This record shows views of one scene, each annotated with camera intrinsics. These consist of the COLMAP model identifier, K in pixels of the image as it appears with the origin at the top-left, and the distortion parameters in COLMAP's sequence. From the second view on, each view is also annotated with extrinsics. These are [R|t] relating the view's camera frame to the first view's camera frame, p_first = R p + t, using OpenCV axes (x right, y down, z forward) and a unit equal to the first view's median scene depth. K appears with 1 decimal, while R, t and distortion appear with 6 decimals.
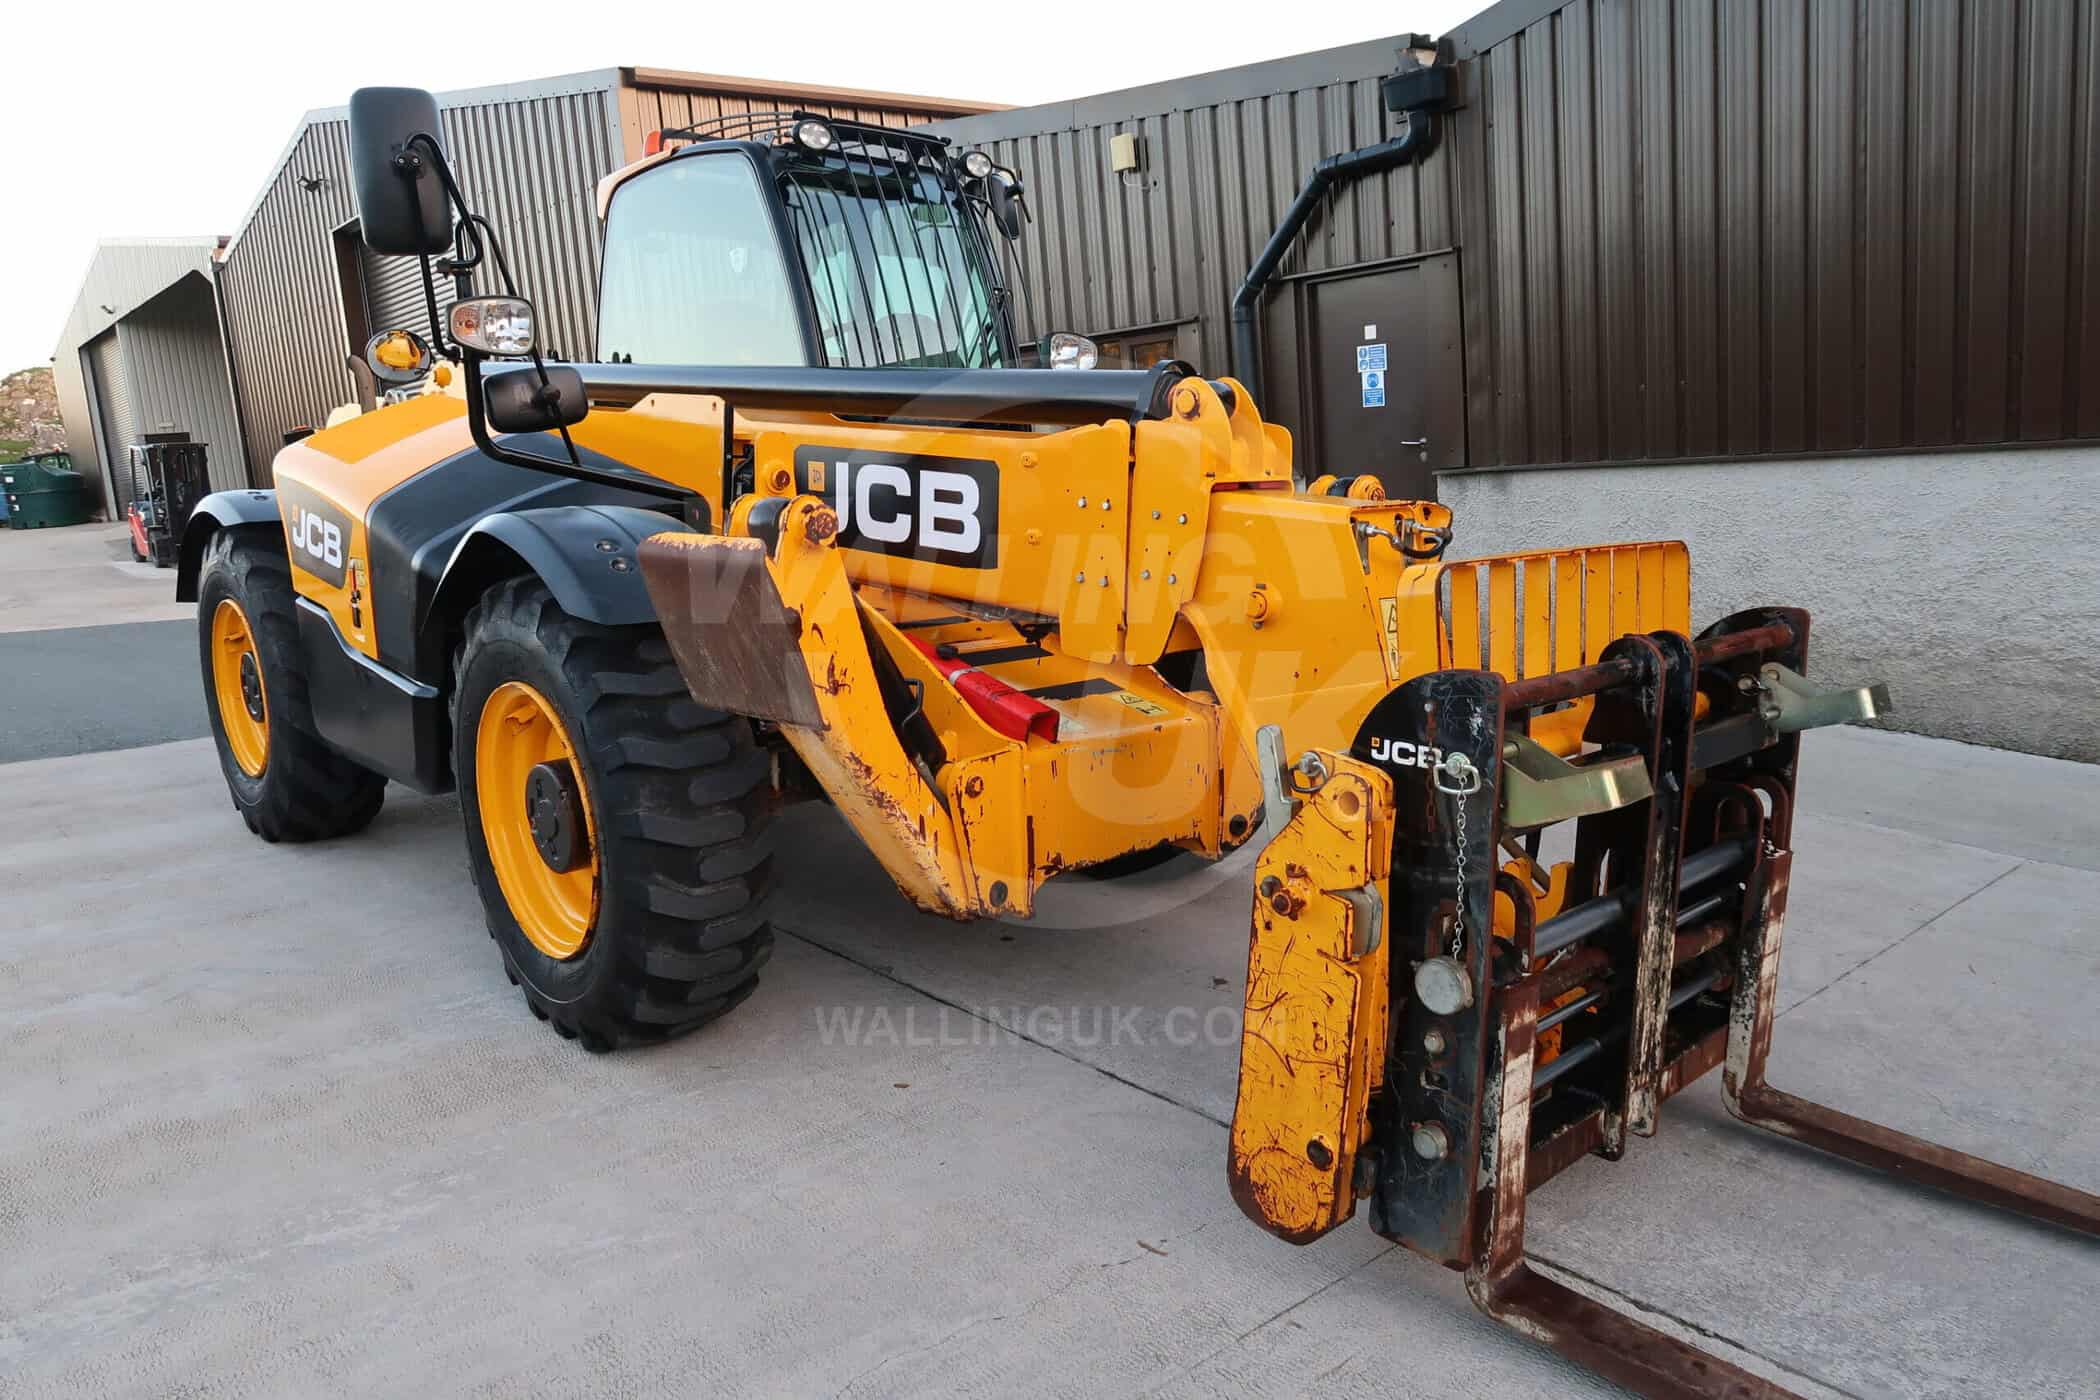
lens RADIAL K [[1443.8, 0, 1060.4], [0, 1443.8, 695.8], [0, 0, 1]] dist [-0.031170, 0.008270]
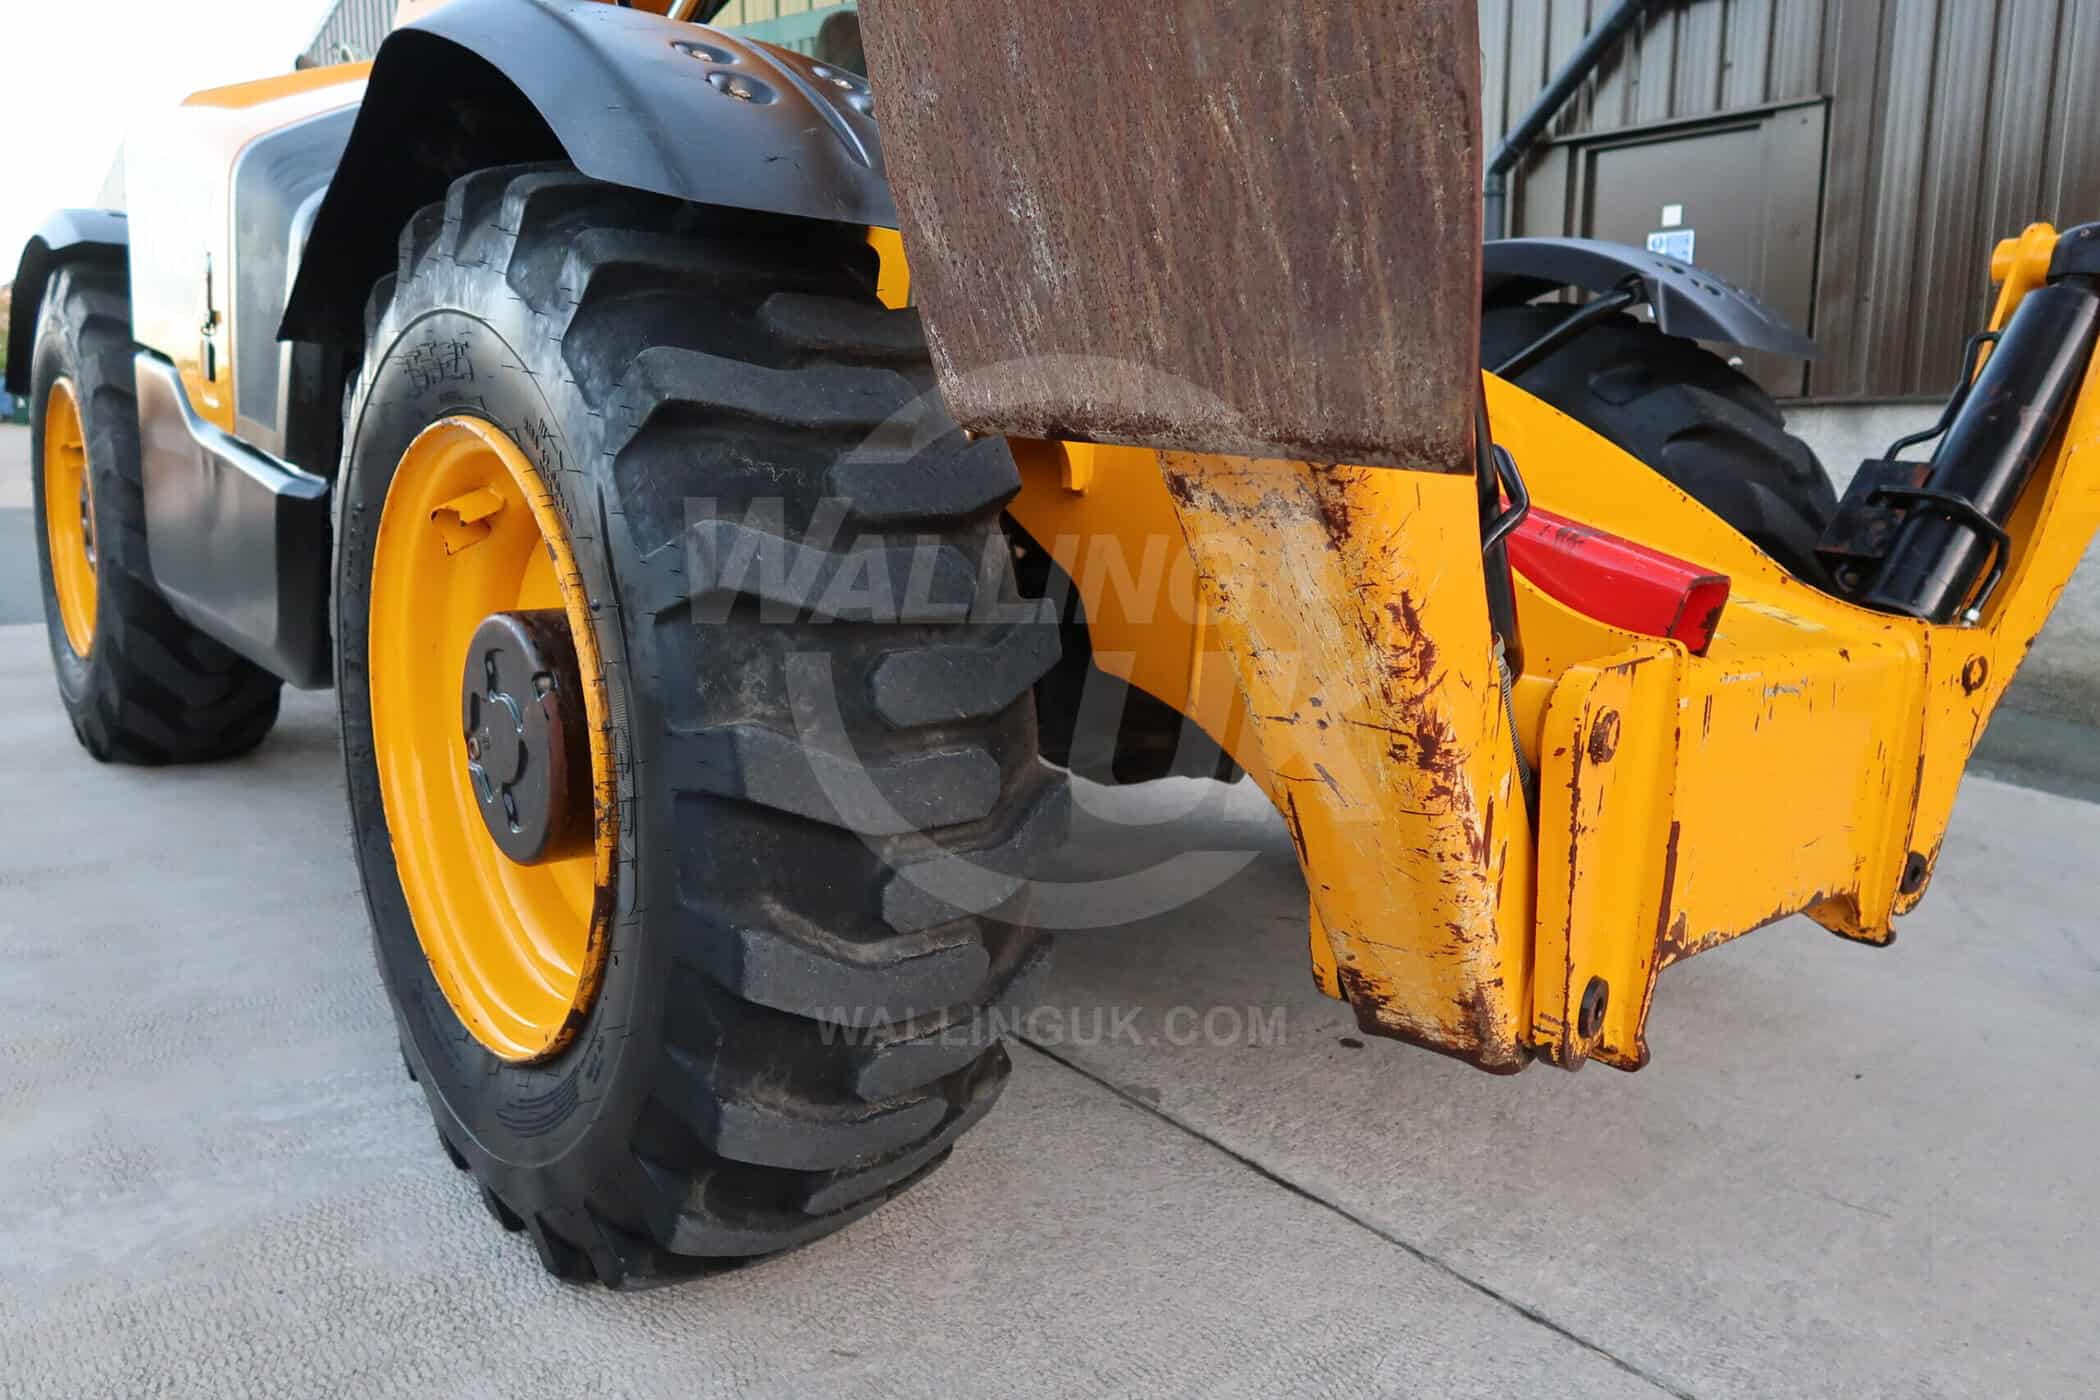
lens RADIAL K [[1443.8, 0, 1045.7], [0, 1443.8, 699.5], [0, 0, 1]] dist [-0.031170, 0.008270]
pose [[0.996622, 0.080422, -0.016623, -0.182815], [-0.080378, 0.996759, 0.003259, 0.057728], [0.016832, -0.001912, 0.999857, 0.555896]]
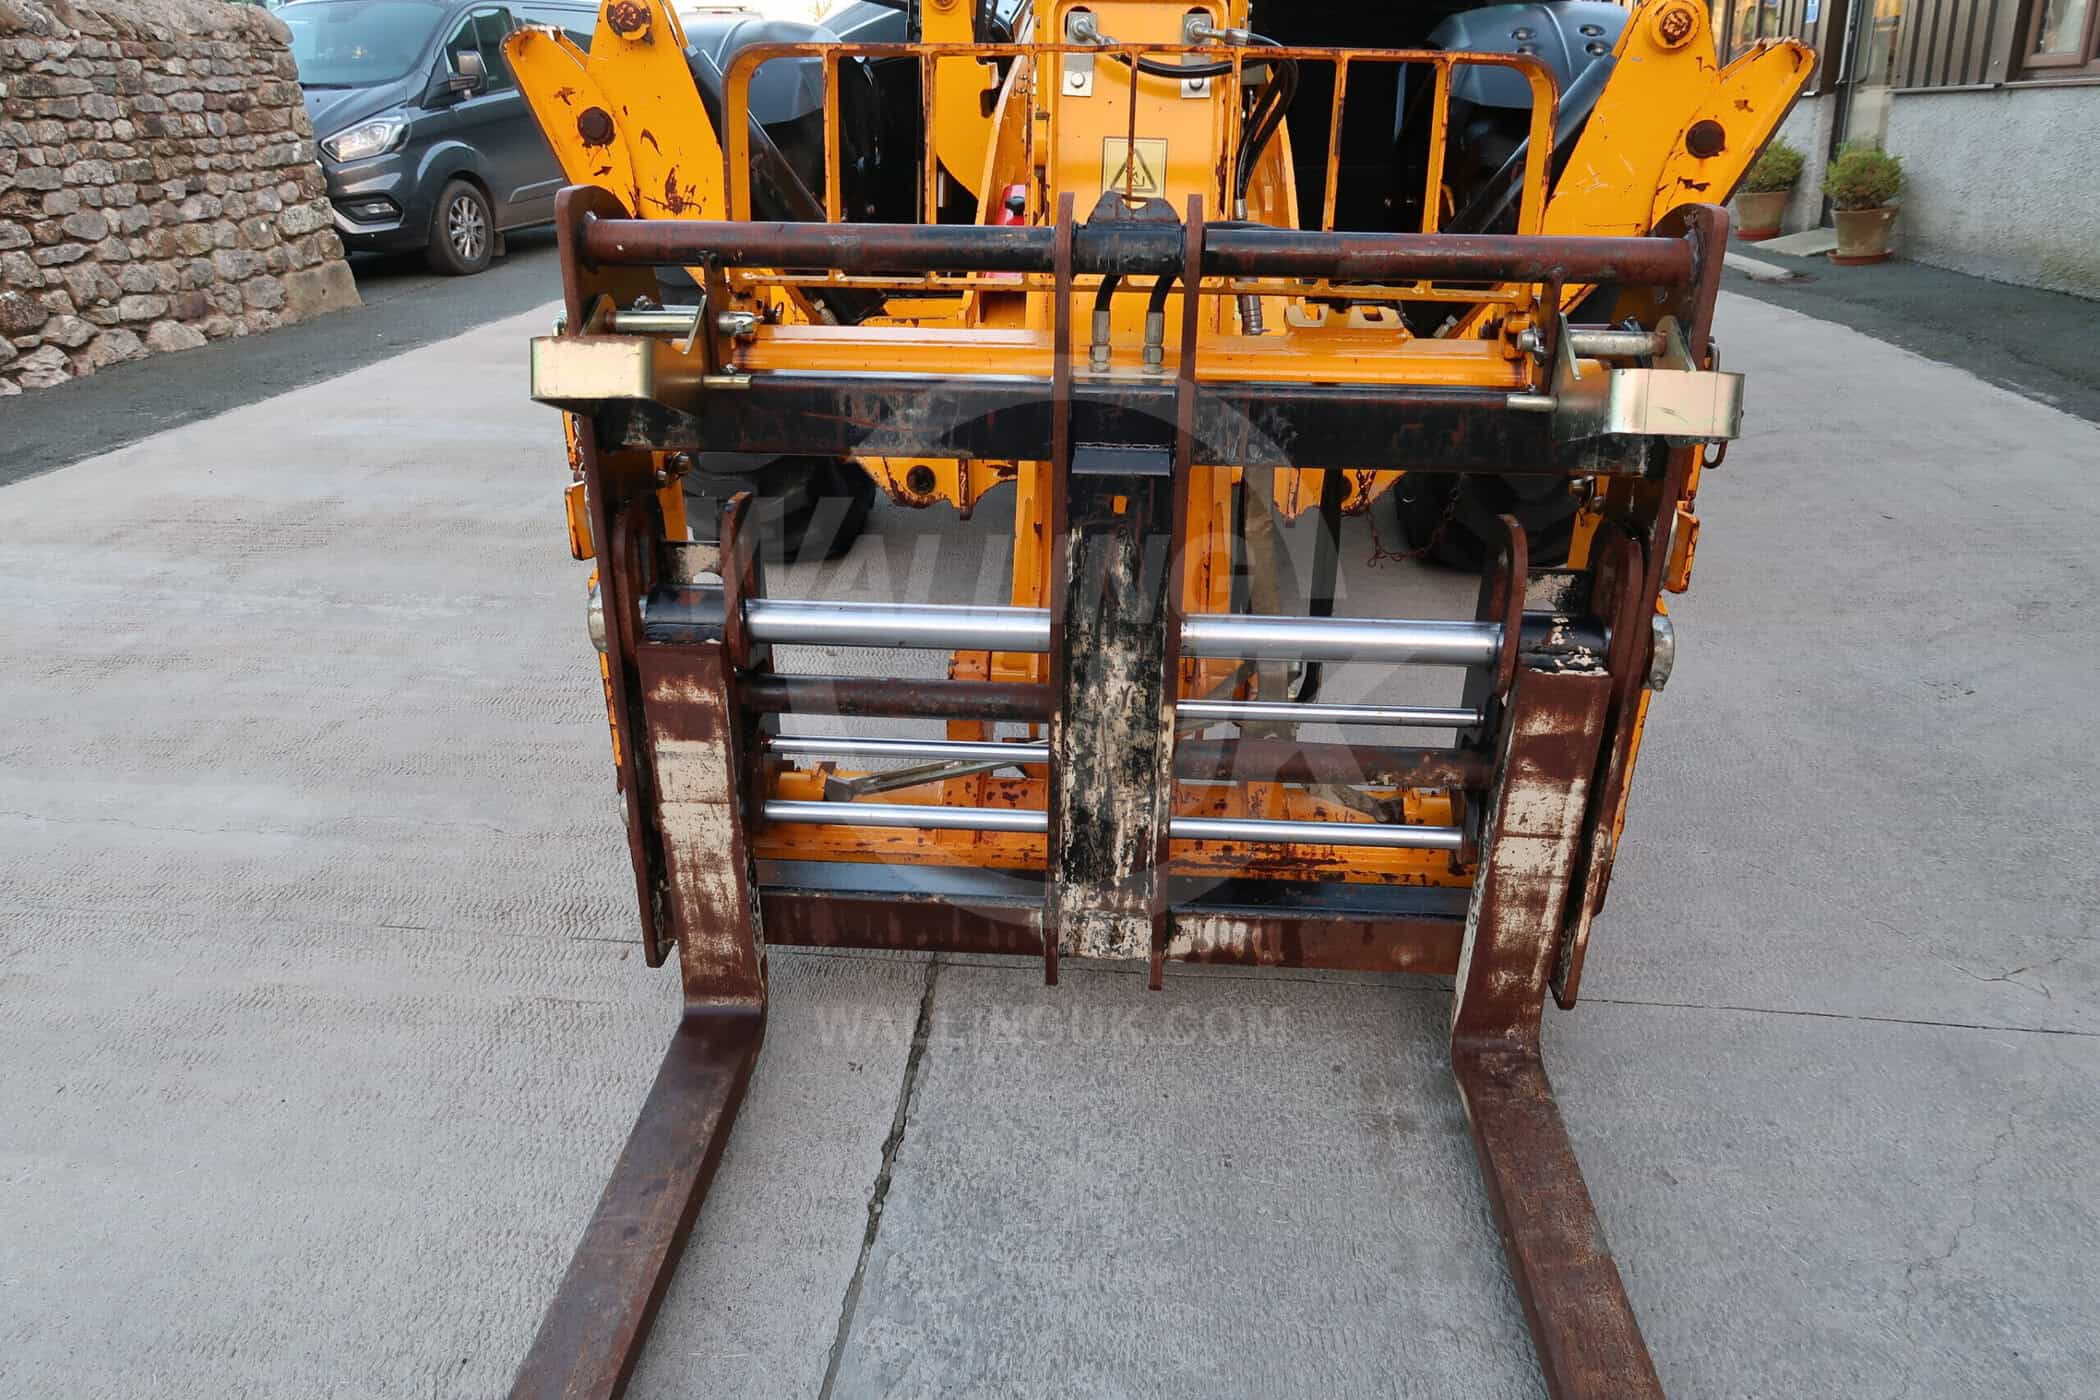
lens RADIAL K [[1443.8, 0, 1046.0], [0, 1443.8, 702.6], [0, 0, 1]] dist [-0.031170, 0.008270]
pose [[0.716304, 0.307269, -0.626494, 0.584266], [-0.161594, 0.946467, 0.279442, 0.000704], [0.678820, -0.098927, 0.727610, 0.357967]]
